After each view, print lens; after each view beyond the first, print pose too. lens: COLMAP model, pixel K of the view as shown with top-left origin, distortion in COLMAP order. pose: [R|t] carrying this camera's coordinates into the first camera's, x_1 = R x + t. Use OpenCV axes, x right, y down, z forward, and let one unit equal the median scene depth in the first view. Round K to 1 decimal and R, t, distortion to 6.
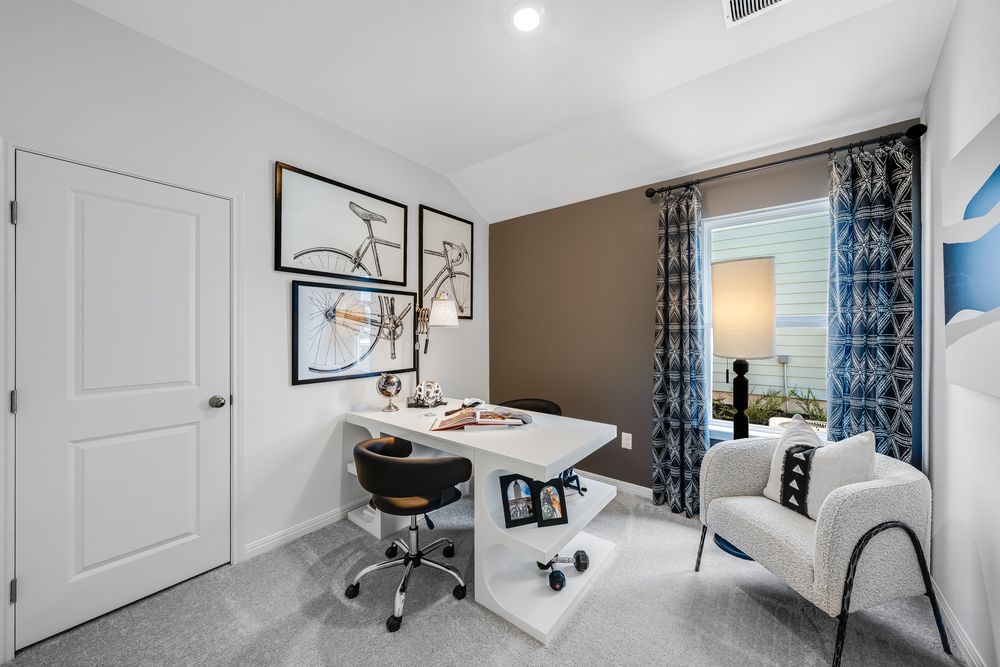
lens RADIAL K [[352.5, 0, 501.2], [0, 352.5, 331.2], [0, 0, 1]] dist [-0.000923, -0.000102]
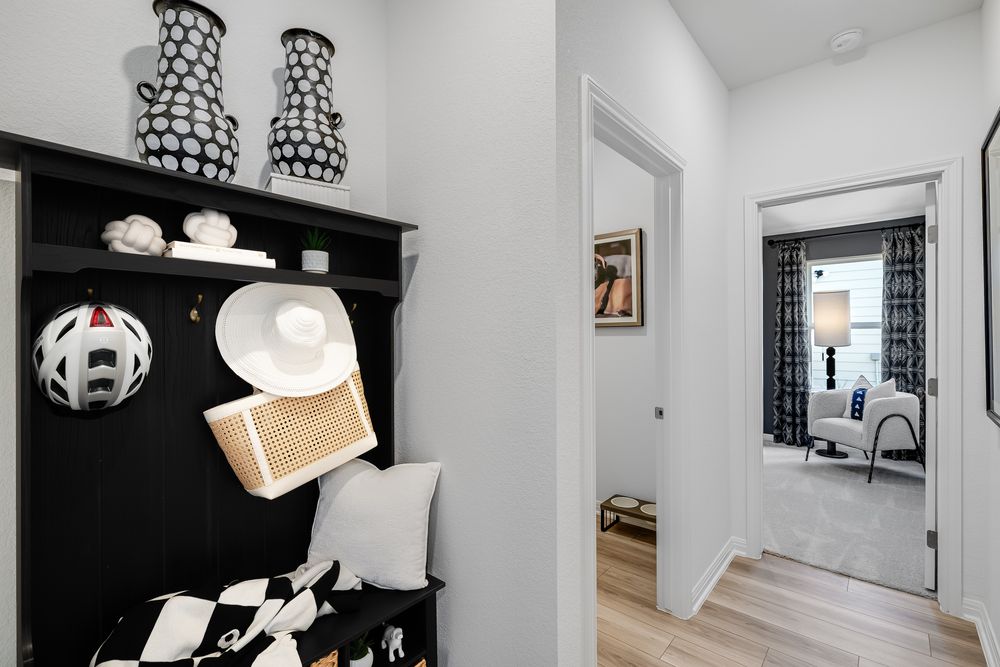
lens RADIAL K [[449.6, 0, 500.2], [0, 449.6, 335.2], [0, 0, 1]] dist [0.001241, 0.000071]
pose [[0.998650, -0.007338, -0.051422, -0.741884], [0.007637, 0.999955, 0.005619, -0.005372], [0.051378, -0.006004, 0.998661, -1.155683]]
